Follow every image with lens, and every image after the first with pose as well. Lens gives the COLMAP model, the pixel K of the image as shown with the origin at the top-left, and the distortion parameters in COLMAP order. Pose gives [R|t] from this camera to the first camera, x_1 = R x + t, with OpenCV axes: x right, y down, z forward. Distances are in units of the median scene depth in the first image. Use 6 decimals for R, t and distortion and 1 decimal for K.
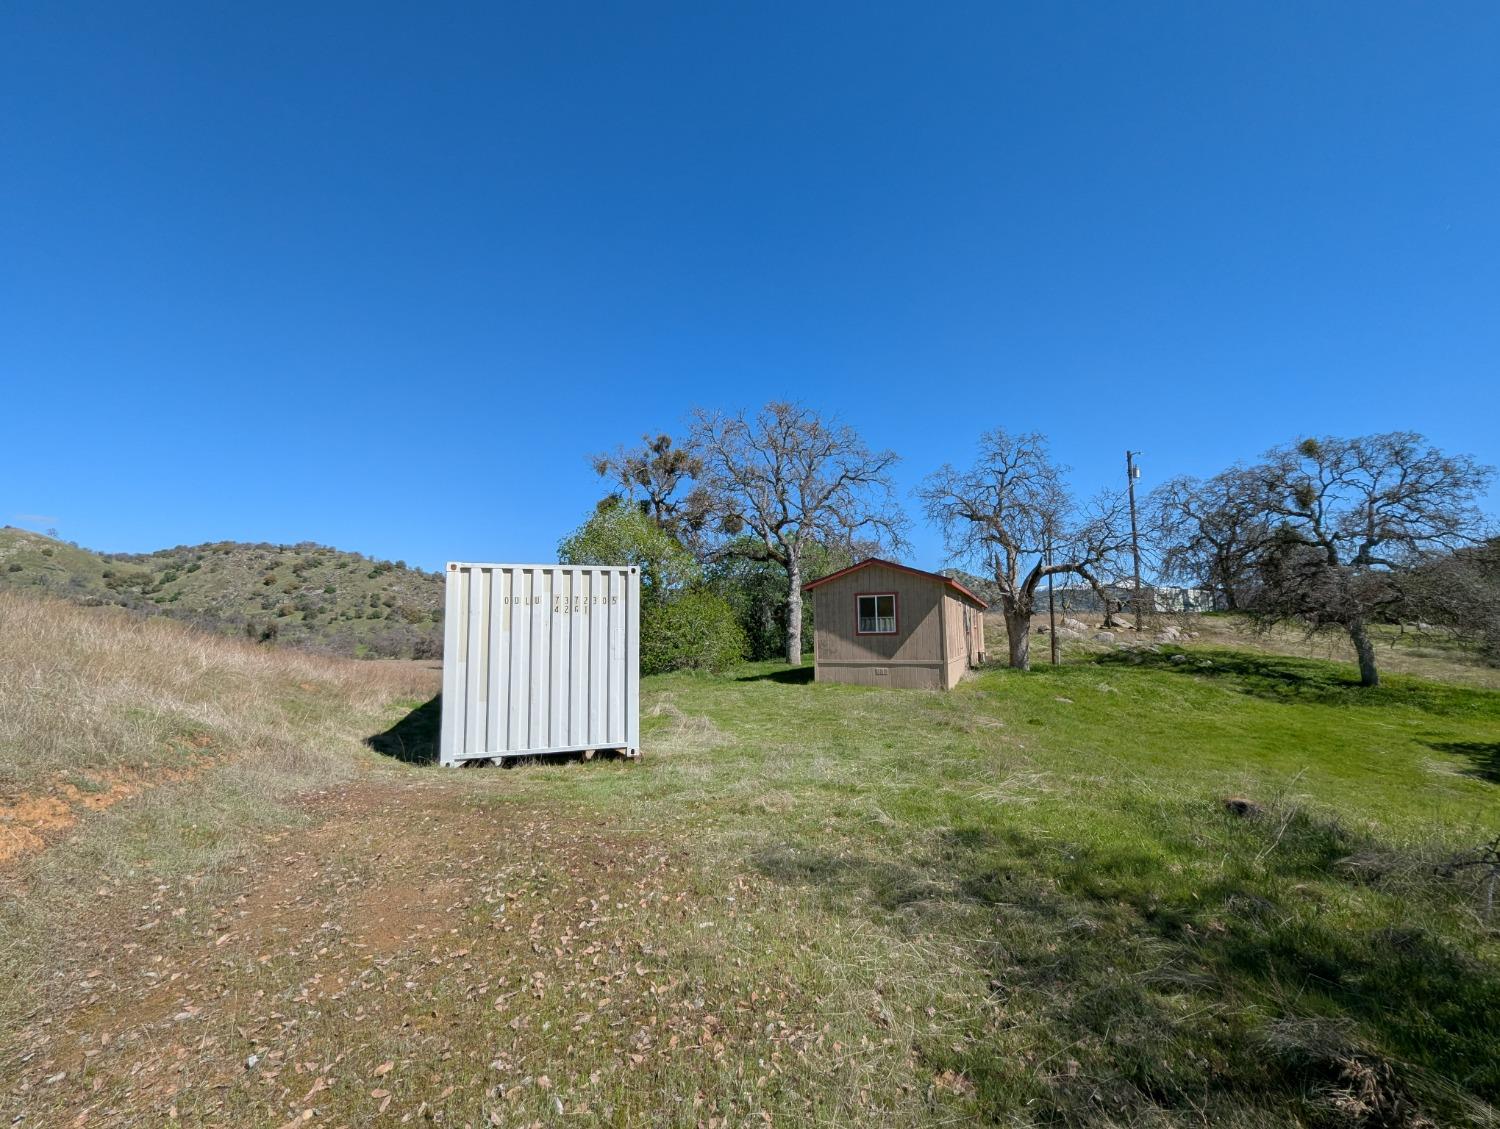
lens RADIAL K [[623.7, 0, 753.5], [0, 623.7, 576.1], [0, 0, 1]] dist [-0.001275, 0.000055]
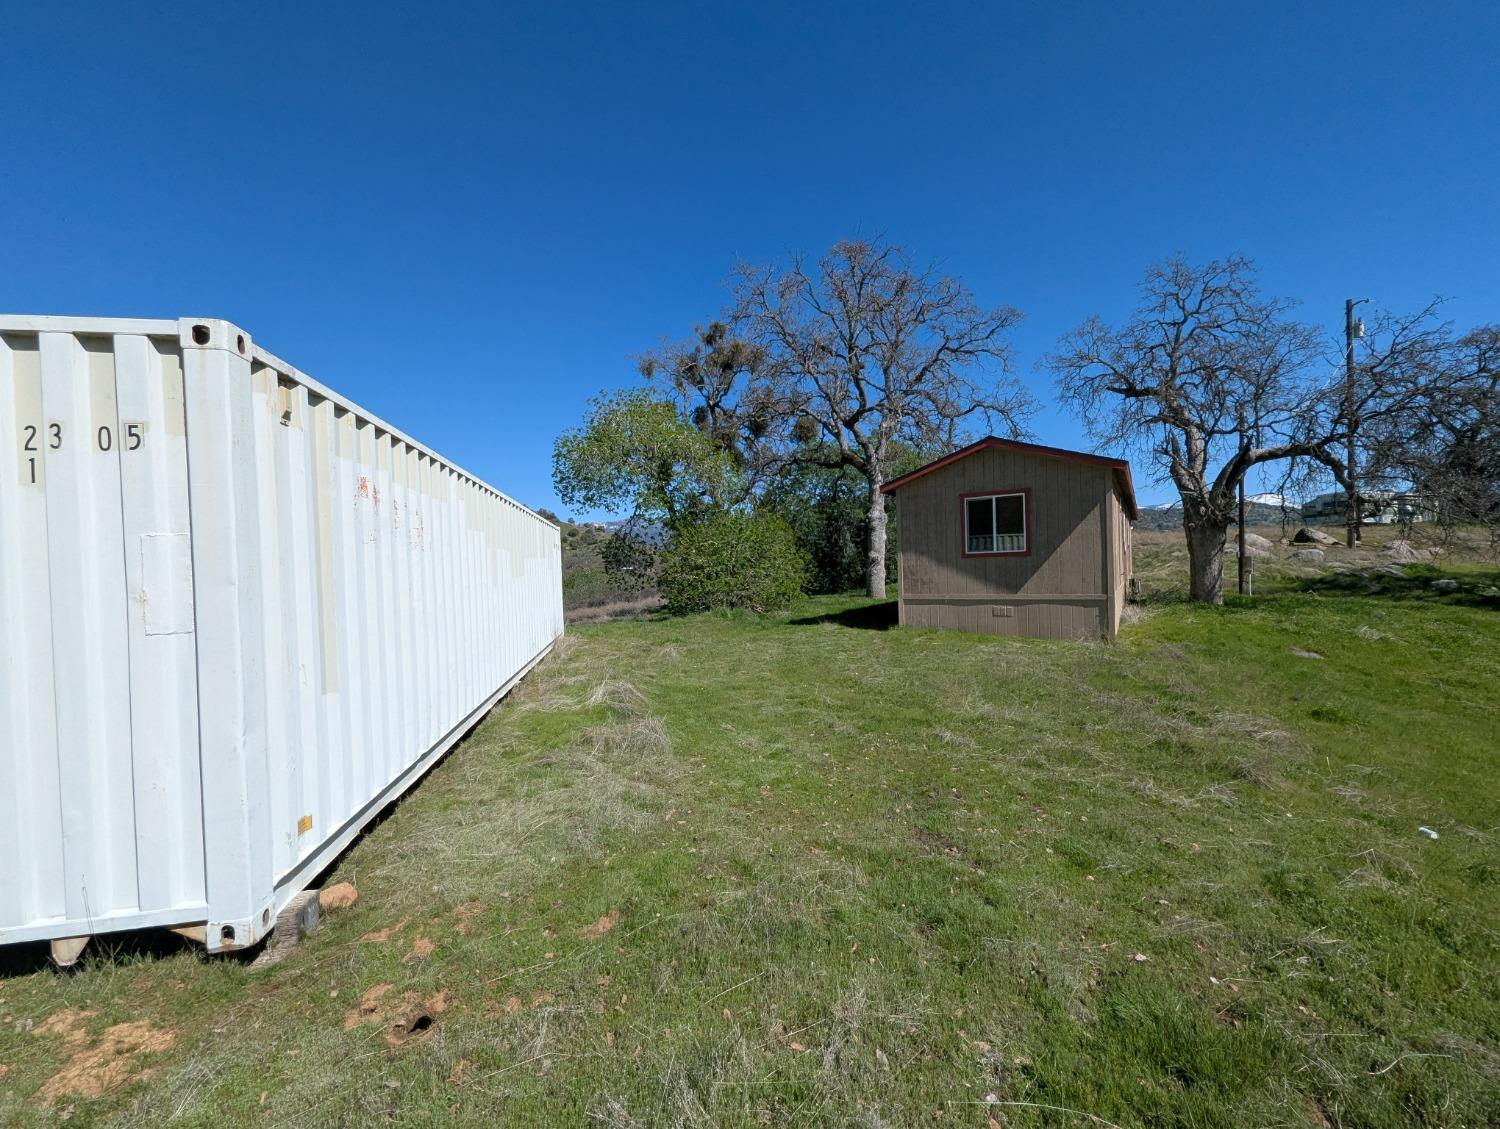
lens RADIAL K [[623.7, 0, 753.5], [0, 623.7, 576.1], [0, 0, 1]] dist [-0.001275, 0.000055]
pose [[0.988495, -0.015143, -0.150492, 0.030484], [0.032044, 0.993357, 0.110524, 0.023044], [0.147818, -0.114075, 0.982414, 0.212348]]
